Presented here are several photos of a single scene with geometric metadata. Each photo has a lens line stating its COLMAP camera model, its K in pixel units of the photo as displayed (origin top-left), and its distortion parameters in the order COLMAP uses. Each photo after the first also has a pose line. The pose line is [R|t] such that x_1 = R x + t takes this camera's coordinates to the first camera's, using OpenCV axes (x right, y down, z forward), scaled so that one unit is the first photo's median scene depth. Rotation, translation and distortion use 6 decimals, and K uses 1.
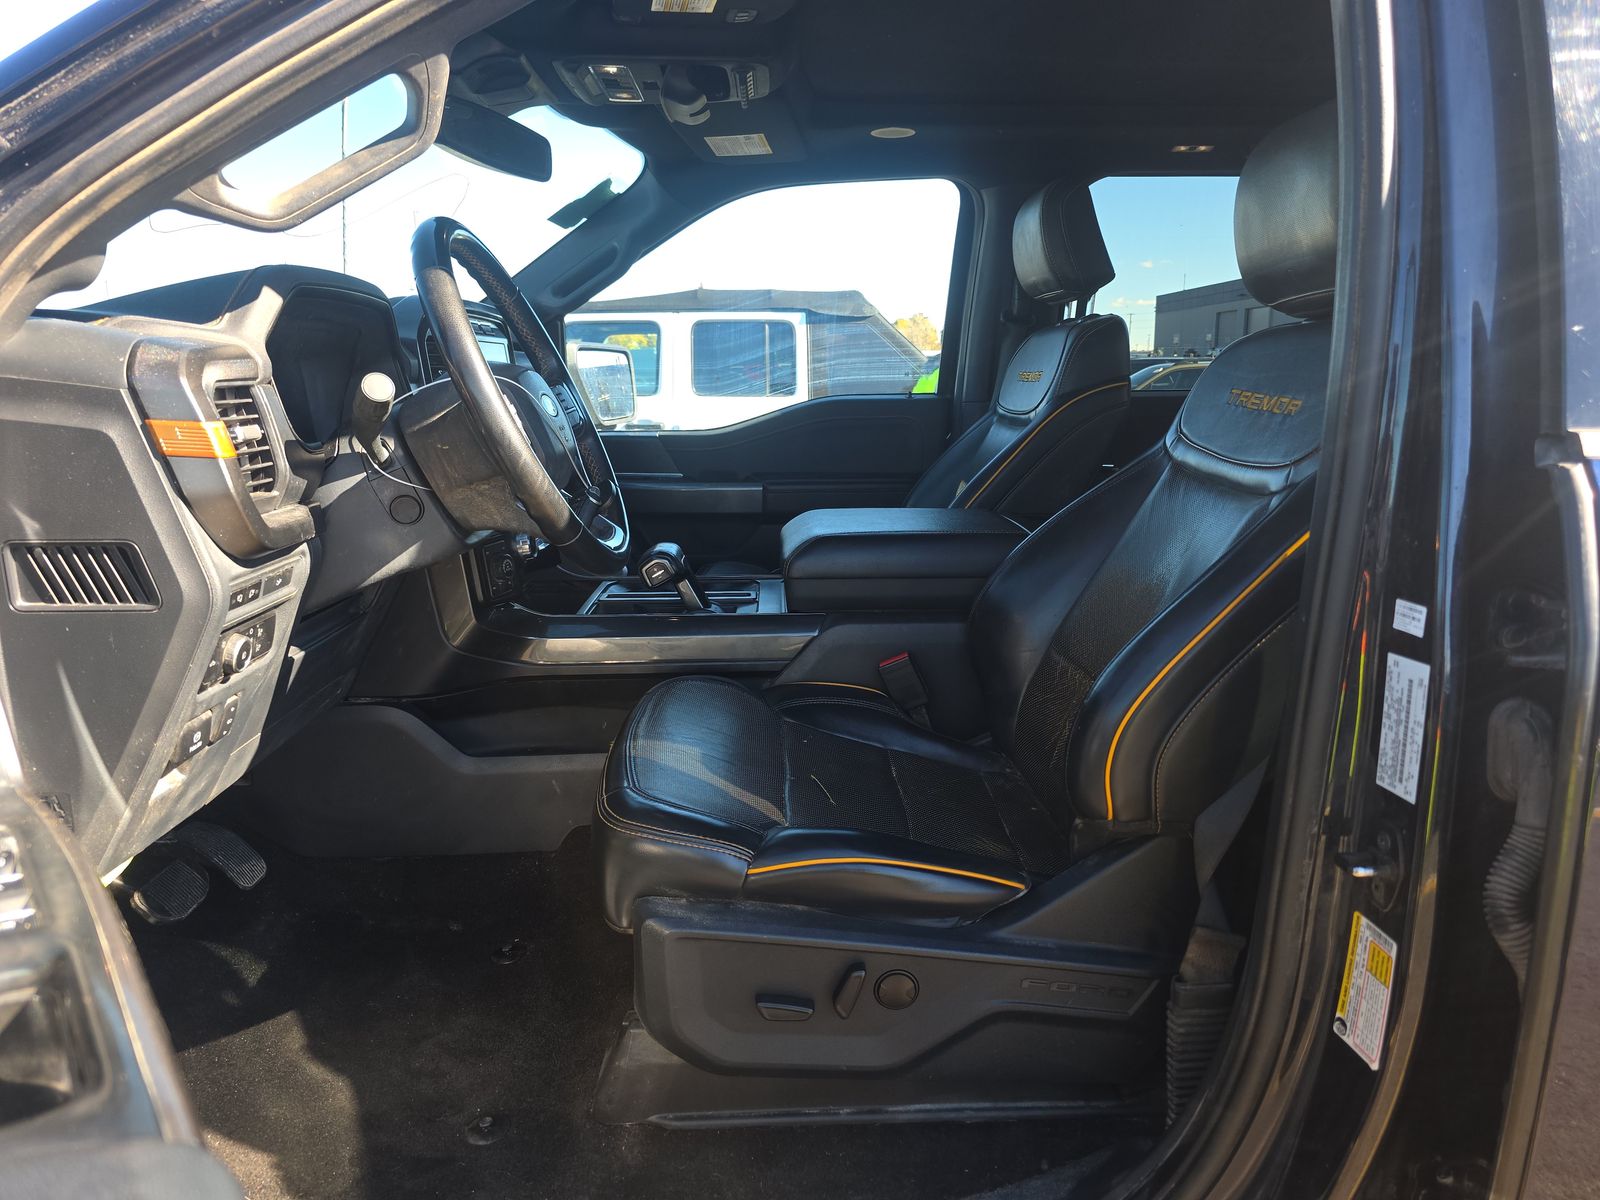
lens RADIAL K [[1047.6, 0, 800.0], [0, 1047.6, 600.0], [0, 0, 1]] dist [0.010506, -0.004834]
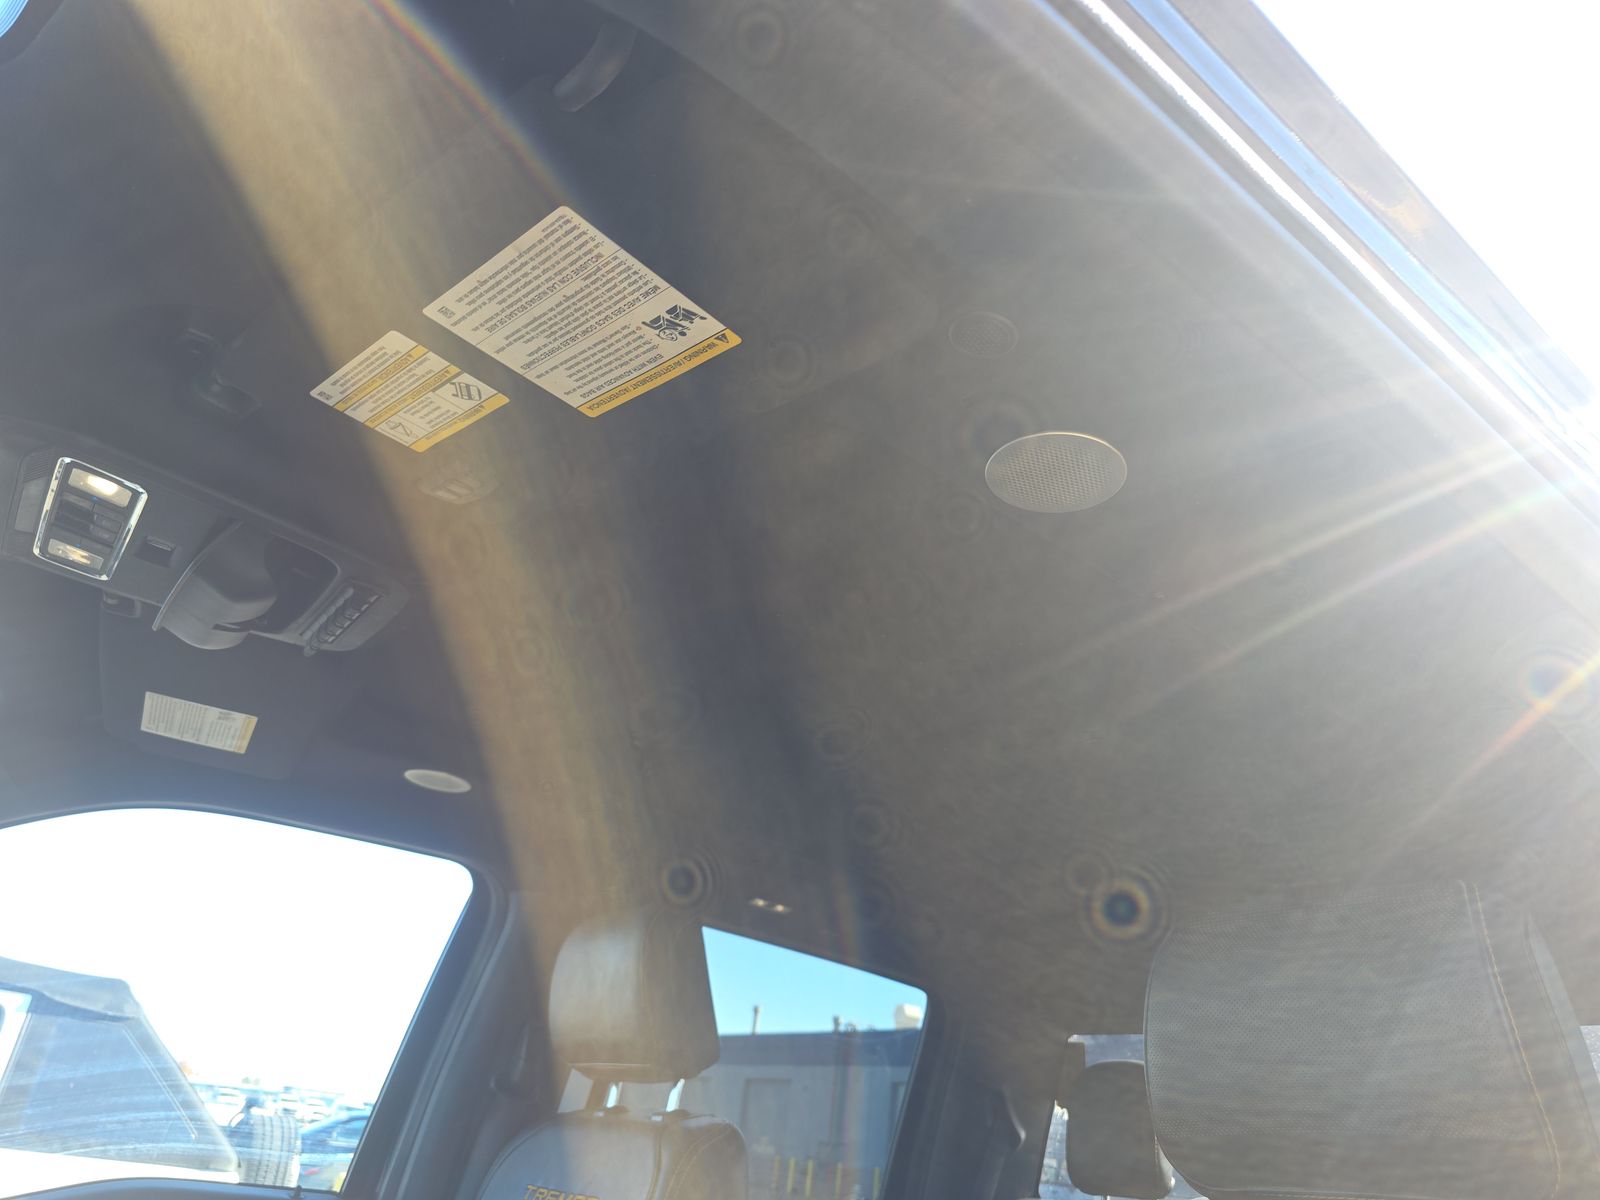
lens RADIAL K [[1047.6, 0, 800.0], [0, 1047.6, 600.0], [0, 0, 1]] dist [0.010506, -0.004834]
pose [[0.785013, 0.381015, 0.488449, -0.098025], [0.010830, 0.779922, -0.625783, -0.097191], [-0.619385, 0.496538, 0.608123, 0.349841]]
